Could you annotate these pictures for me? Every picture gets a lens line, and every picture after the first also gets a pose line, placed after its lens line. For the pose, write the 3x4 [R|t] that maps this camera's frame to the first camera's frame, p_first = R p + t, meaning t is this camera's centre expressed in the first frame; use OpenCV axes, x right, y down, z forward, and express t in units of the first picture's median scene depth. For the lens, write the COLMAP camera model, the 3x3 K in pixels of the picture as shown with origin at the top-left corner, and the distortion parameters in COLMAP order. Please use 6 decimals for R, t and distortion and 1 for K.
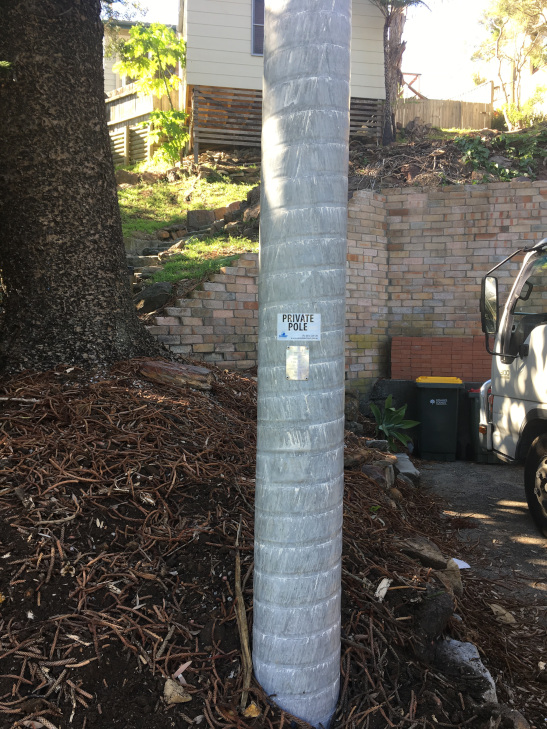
lens RADIAL K [[606.2, 0, 277.5], [0, 606.2, 375.0], [0, 0, 1]] dist [0.070510, -0.111445]
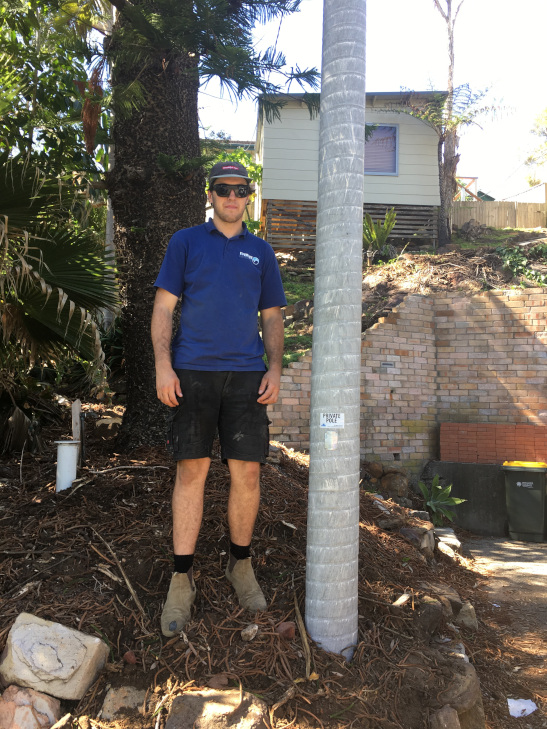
lens RADIAL K [[606.2, 0, 277.5], [0, 606.2, 375.0], [0, 0, 1]] dist [0.070510, -0.111445]
pose [[0.993979, 0.003159, -0.109525, 0.012820], [-0.017865, 0.990880, -0.133555, 0.005408], [0.108104, 0.134708, 0.984971, -0.146501]]
